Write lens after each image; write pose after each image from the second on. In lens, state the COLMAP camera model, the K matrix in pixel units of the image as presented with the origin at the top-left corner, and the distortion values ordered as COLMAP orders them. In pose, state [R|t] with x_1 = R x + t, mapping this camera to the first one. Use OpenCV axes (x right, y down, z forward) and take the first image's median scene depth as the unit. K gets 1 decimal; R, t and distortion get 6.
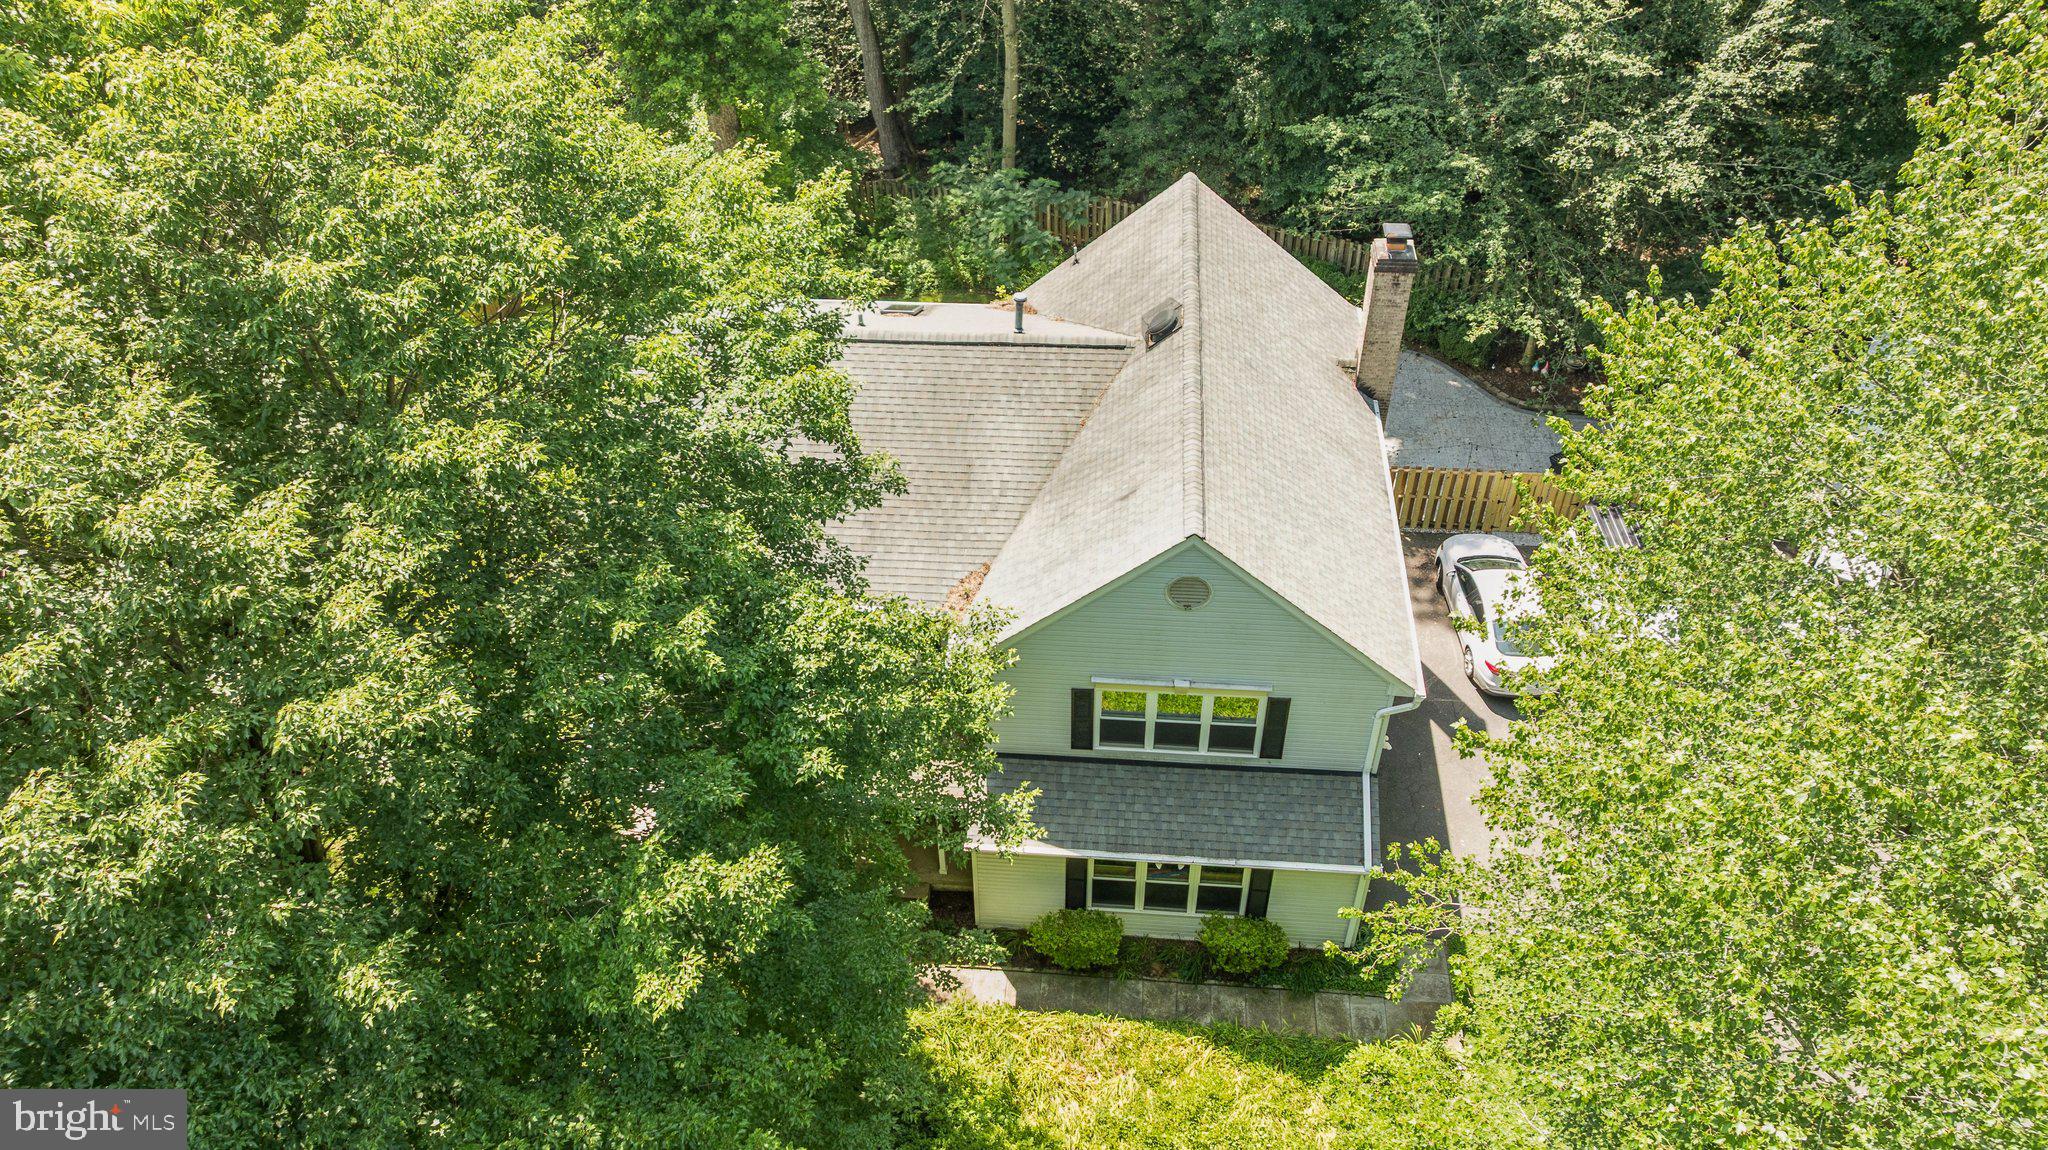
lens RADIAL K [[1443.1, 0, 1017.0], [0, 1443.1, 567.1], [0, 0, 1]] dist [-0.004619, -0.006627]
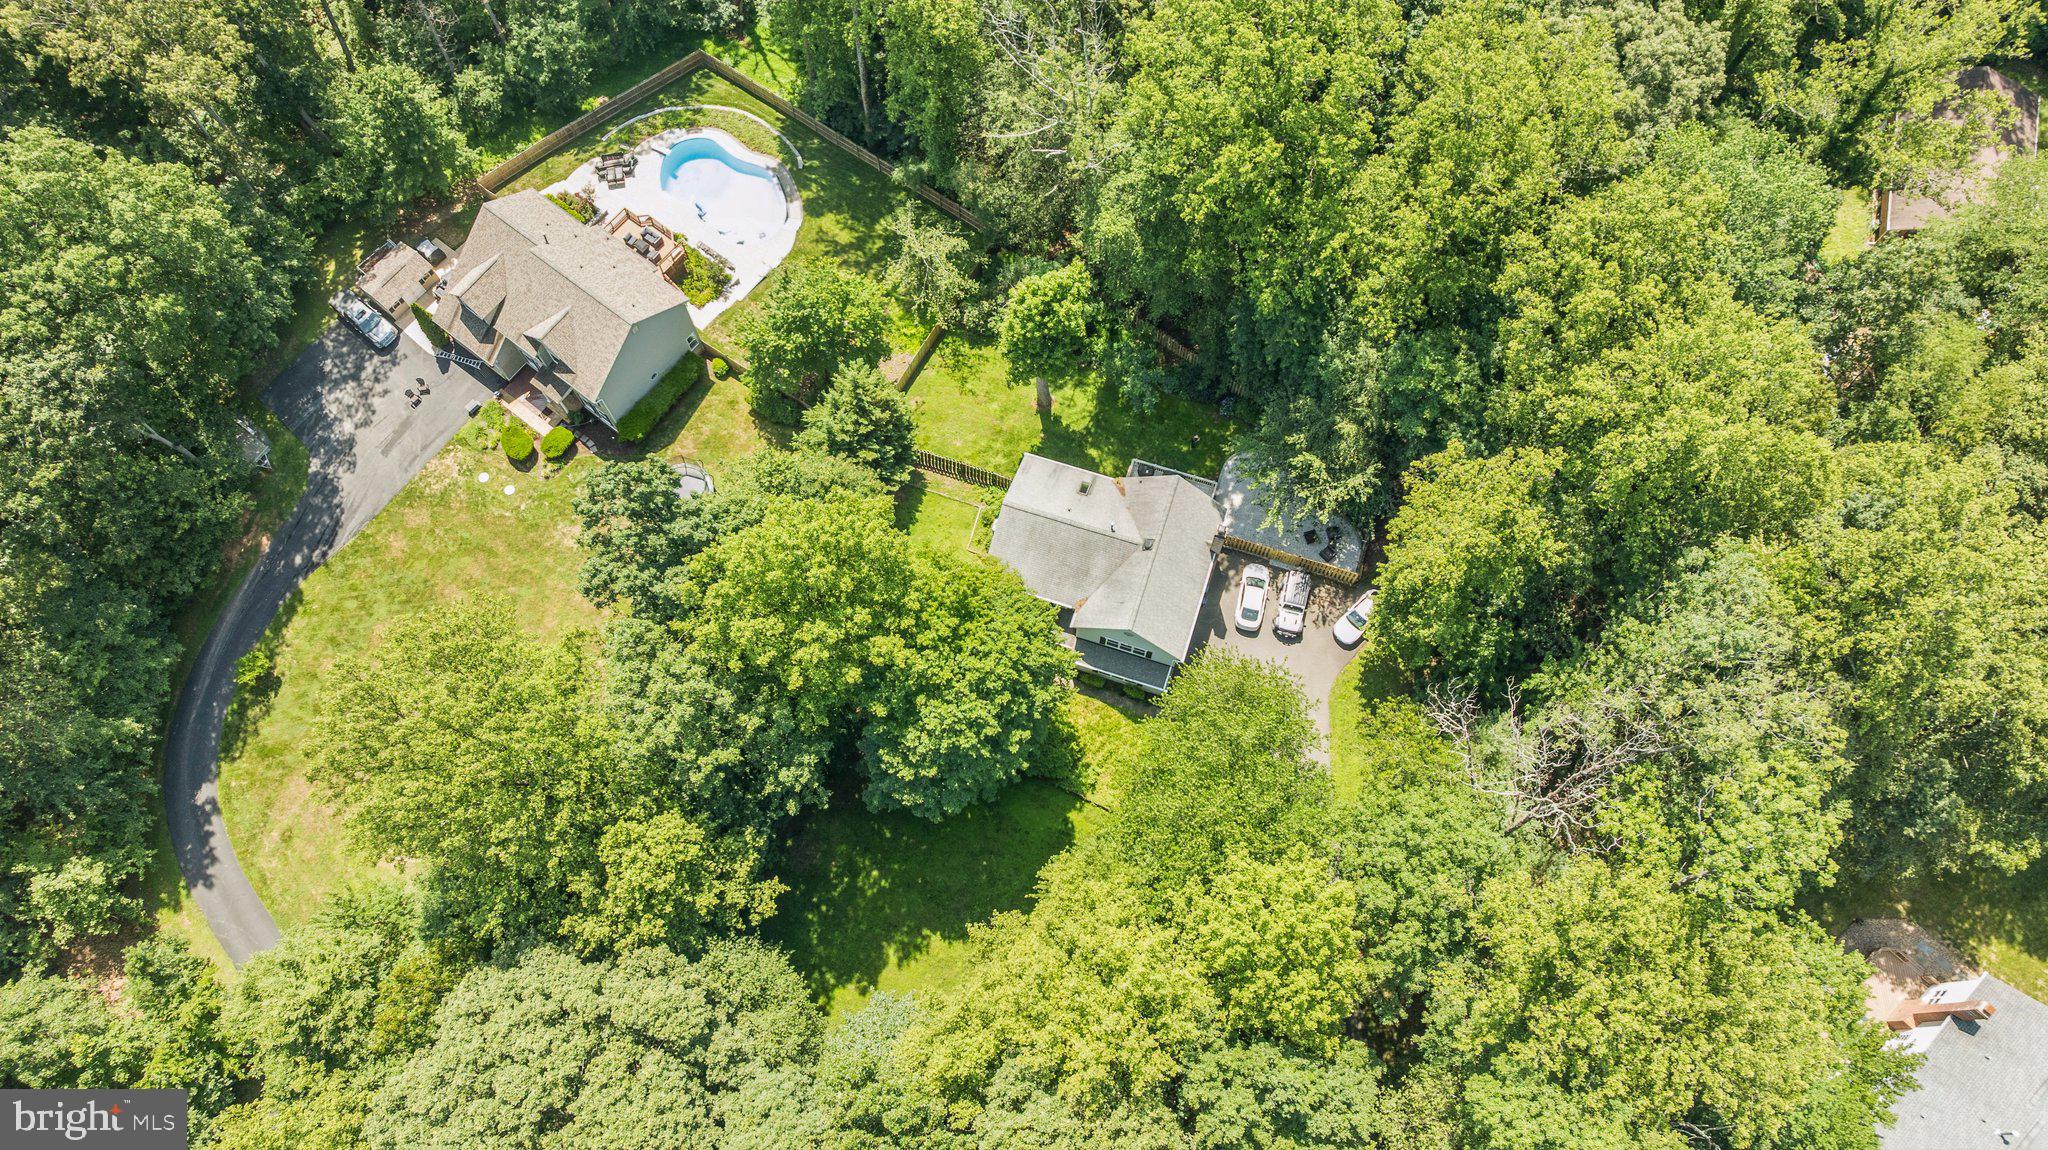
lens RADIAL K [[1443.1, 0, 1017.0], [0, 1443.1, 567.1], [0, 0, 1]] dist [-0.004619, -0.006627]
pose [[0.973495, 0.219661, -0.063694, 0.026257], [-0.163218, 0.862333, 0.479313, -2.085015], [0.160212, -0.456213, 0.875330, -2.605864]]
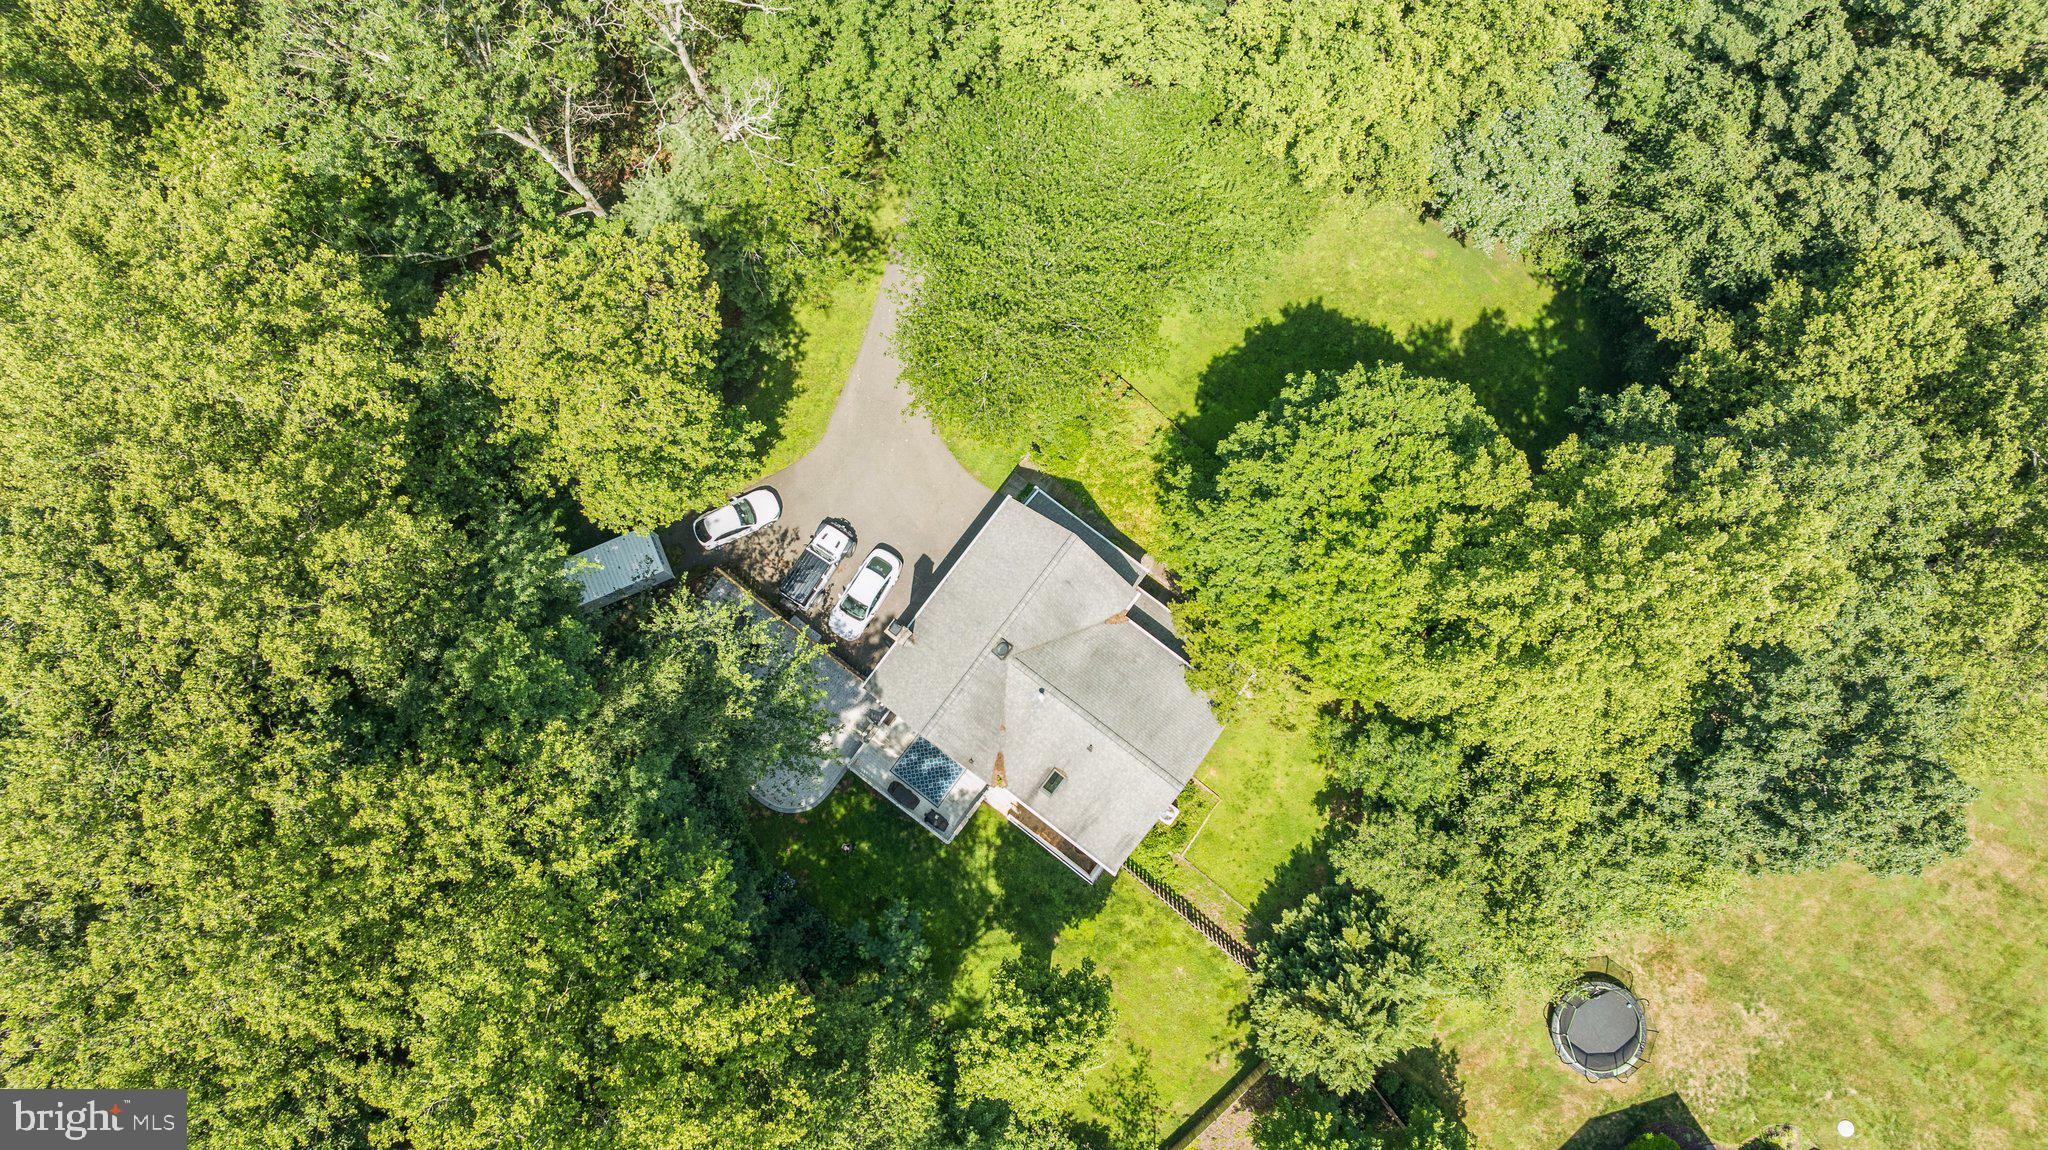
lens RADIAL K [[1443.1, 0, 1017.0], [0, 1443.1, 567.1], [0, 0, 1]] dist [-0.004619, -0.006627]
pose [[-0.844492, -0.524838, 0.106673, -0.127086], [0.387602, -0.461479, 0.797999, -2.386967], [-0.369592, 0.715250, 0.593143, -0.665340]]
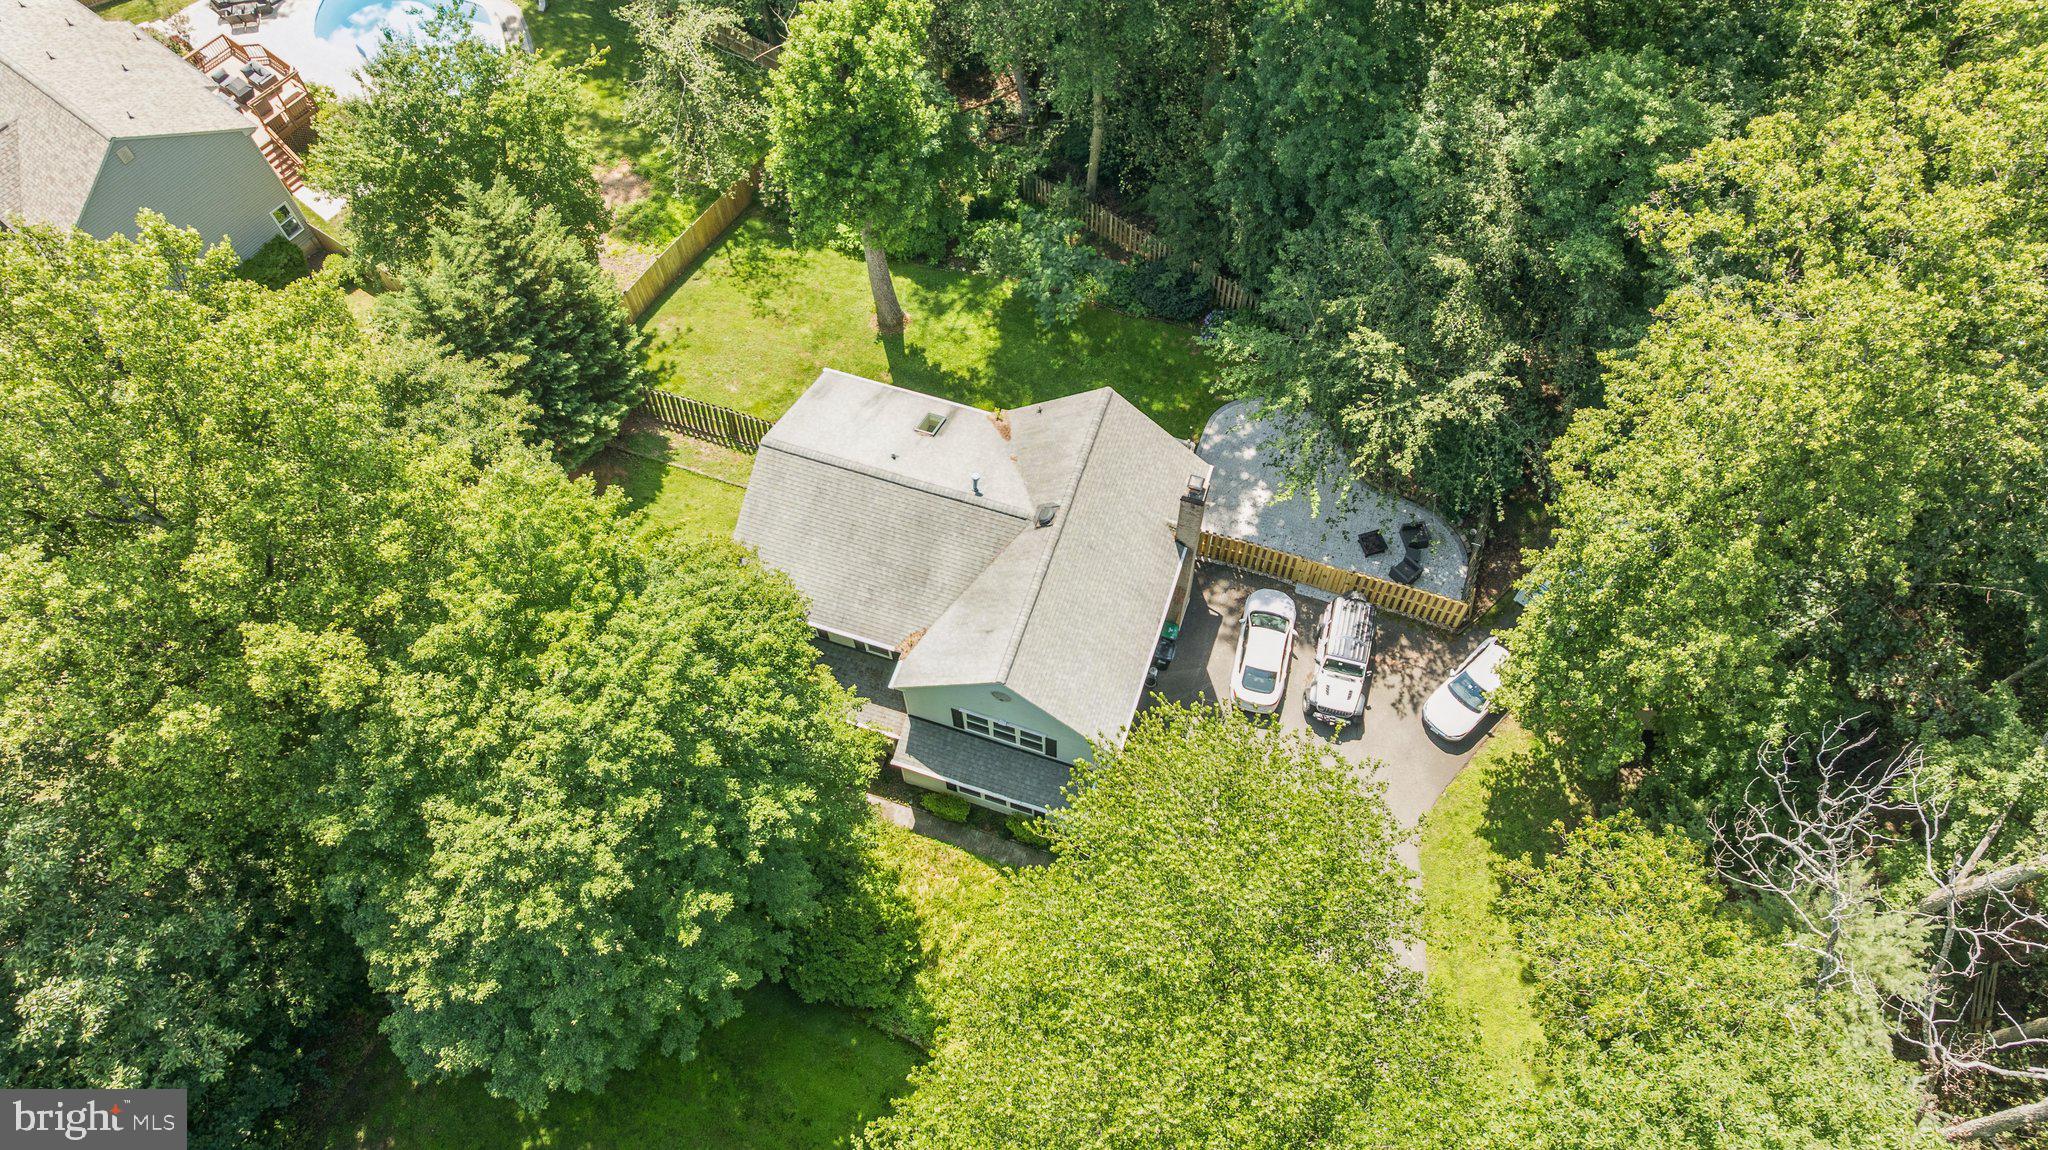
lens RADIAL K [[1443.1, 0, 1017.0], [0, 1443.1, 567.1], [0, 0, 1]] dist [-0.004619, -0.006627]
pose [[0.970968, 0.211260, -0.112208, 0.321507], [-0.160183, 0.922601, 0.350925, -0.839555], [0.177660, -0.322763, 0.929656, -0.780854]]
